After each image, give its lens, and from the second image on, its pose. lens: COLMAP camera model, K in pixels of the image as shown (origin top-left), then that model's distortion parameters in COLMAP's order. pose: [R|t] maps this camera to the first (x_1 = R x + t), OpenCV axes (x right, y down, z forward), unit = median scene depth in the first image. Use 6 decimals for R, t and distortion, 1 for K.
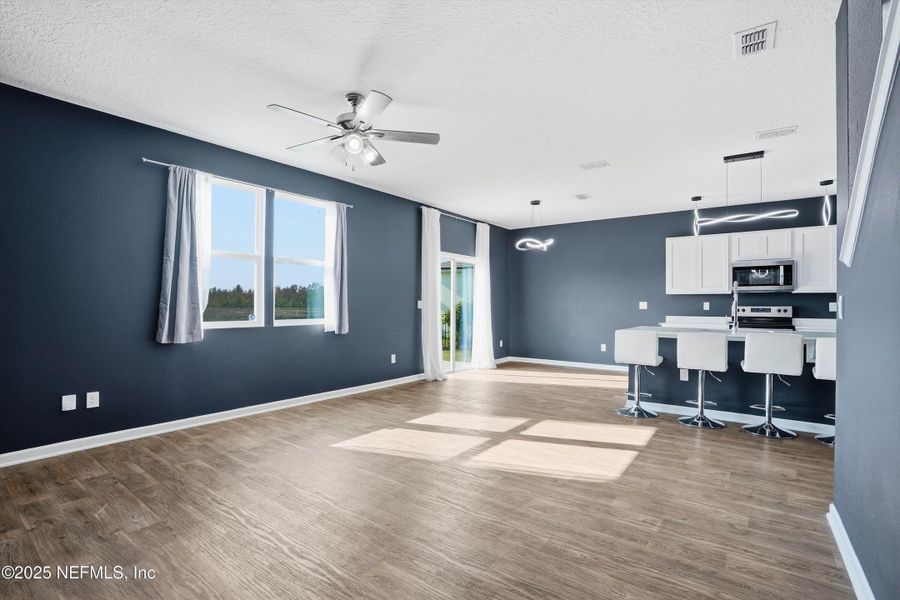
lens RADIAL K [[413.8, 0, 453.7], [0, 413.8, 300.3], [0, 0, 1]] dist [-0.031772, 0.000725]
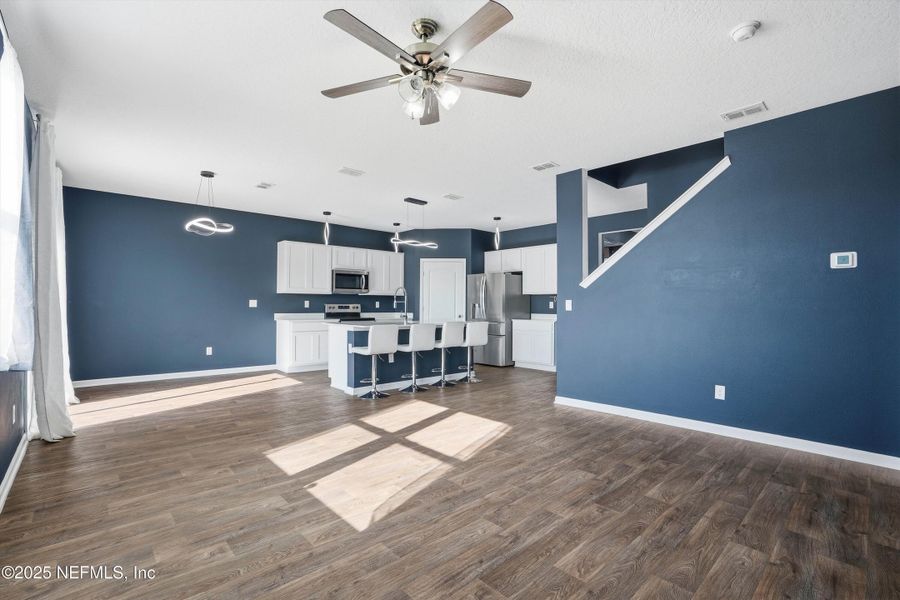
lens RADIAL K [[419.1, 0, 433.8], [0, 419.1, 290.0], [0, 0, 1]] dist [-0.048781, 0.000385]
pose [[0.212146, 0.031861, 0.976718, -0.697161], [-0.014935, 0.999457, -0.029359, 0.004912], [-0.977124, -0.008359, 0.212507, 0.585970]]
